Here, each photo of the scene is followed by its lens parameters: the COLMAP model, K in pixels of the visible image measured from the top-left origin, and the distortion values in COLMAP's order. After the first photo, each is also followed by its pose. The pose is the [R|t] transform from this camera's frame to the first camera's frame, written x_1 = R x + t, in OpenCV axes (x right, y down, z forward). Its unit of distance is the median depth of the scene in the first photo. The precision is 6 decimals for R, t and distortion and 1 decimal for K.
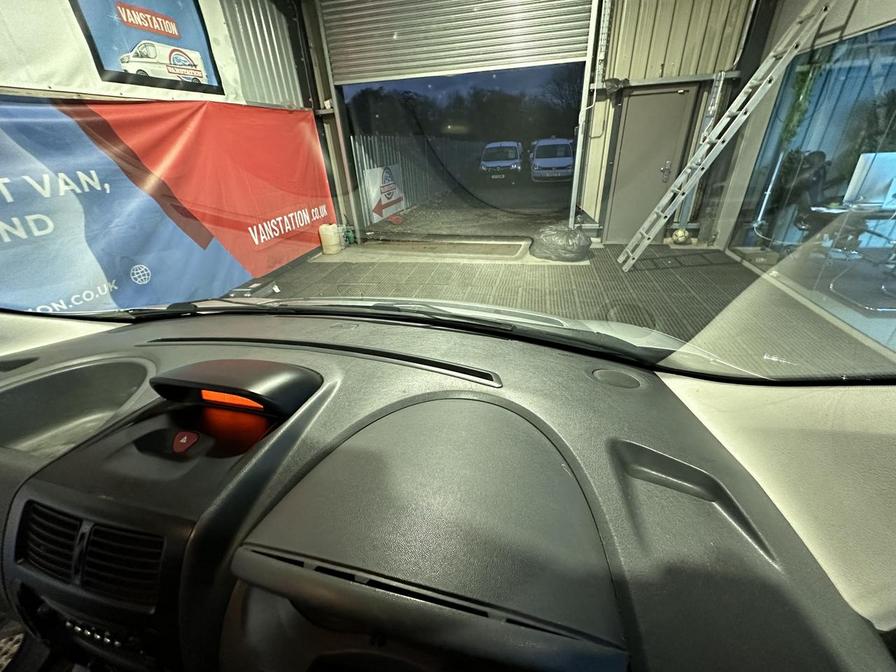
lens RADIAL K [[355.8, 0, 446.3], [0, 355.8, 338.0], [0, 0, 1]] dist [-0.004620, 0.000484]
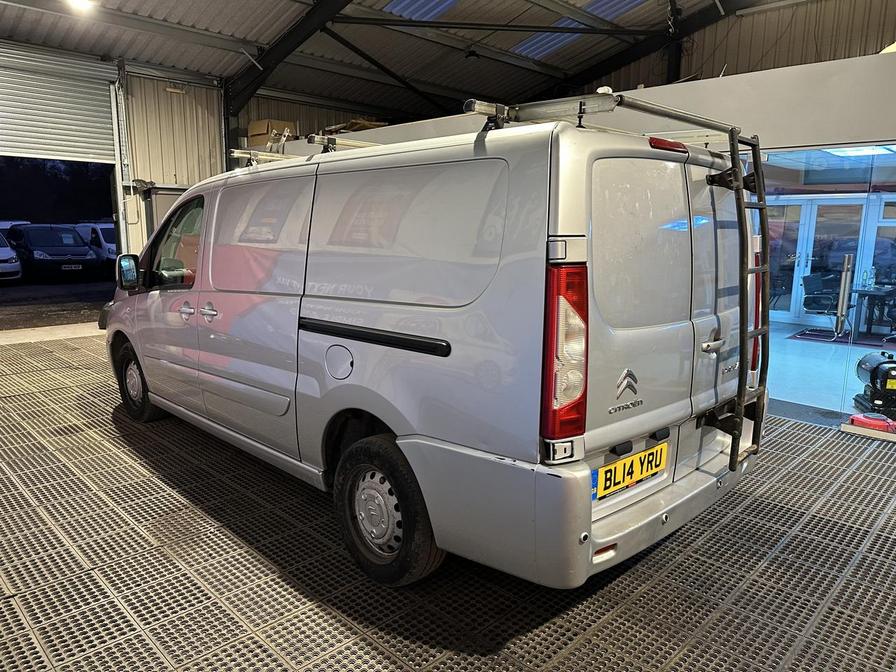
lens RADIAL K [[629.6, 0, 443.7], [0, 629.6, 335.6], [0, 0, 1]] dist [0.027116, -0.031946]
pose [[0.521897, -0.085256, 0.848737, -0.874792], [0.373052, 0.917607, -0.137219, 0.430485], [-0.767108, 0.388237, 0.510702, -0.681147]]
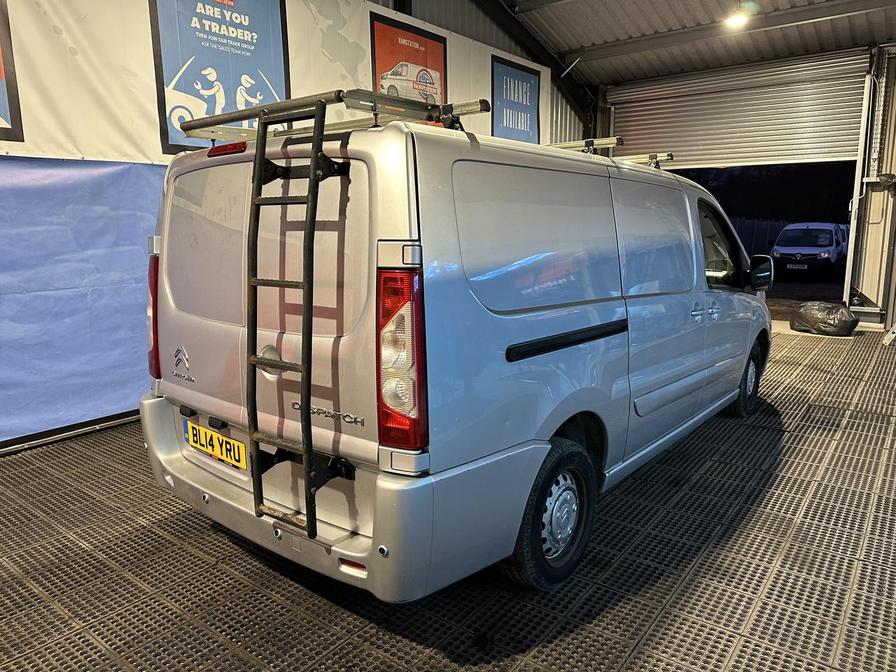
lens RADIAL K [[629.6, 0, 450.6], [0, 629.6, 334.5], [0, 0, 1]] dist [0.027116, -0.031946]
pose [[0.912102, 0.117459, -0.392776, 0.085420], [-0.232862, 0.936955, -0.260557, 0.527567], [0.337409, 0.329118, 0.881951, -0.978281]]
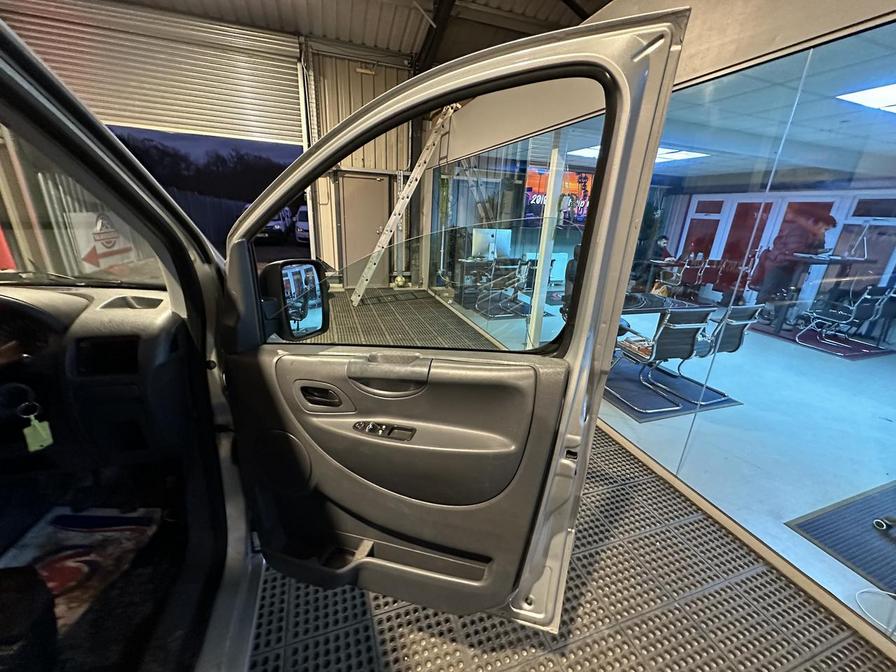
lens RADIAL K [[355.8, 0, 449.2], [0, 355.8, 335.8], [0, 0, 1]] dist [-0.004620, 0.000484]
pose [[0.840231, -0.084094, 0.535668, 0.102075], [0.173888, 0.977513, -0.119296, 0.120241], [-0.513590, 0.193382, 0.835959, -0.191537]]
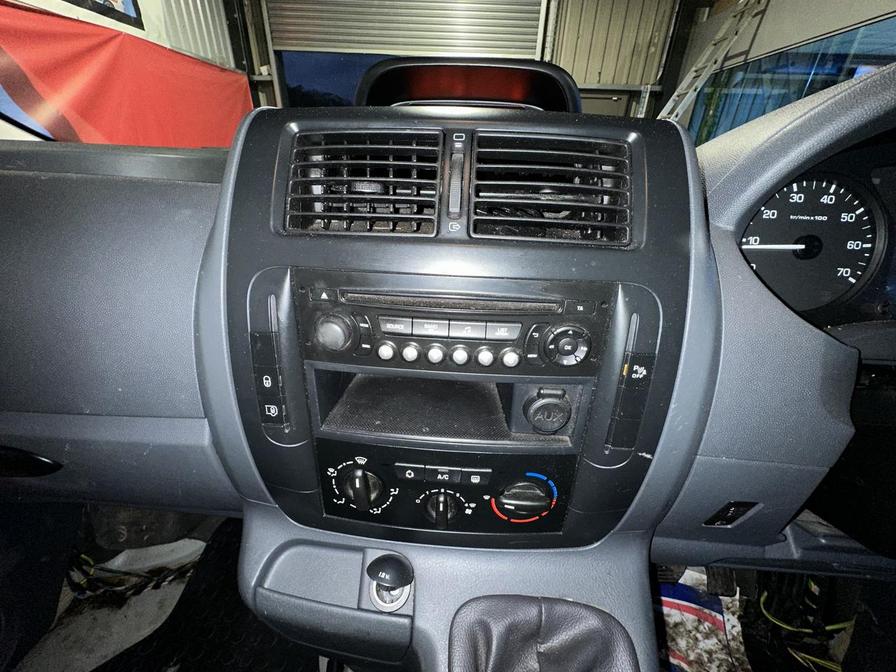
lens RADIAL K [[355.8, 0, 446.1], [0, 355.8, 338.2], [0, 0, 1]] dist [-0.004620, 0.000484]
pose [[0.977991, -0.013902, 0.208184, -0.099484], [0.019079, 0.999556, -0.022880, 0.071179], [-0.207774, 0.026349, 0.977822, 0.044233]]
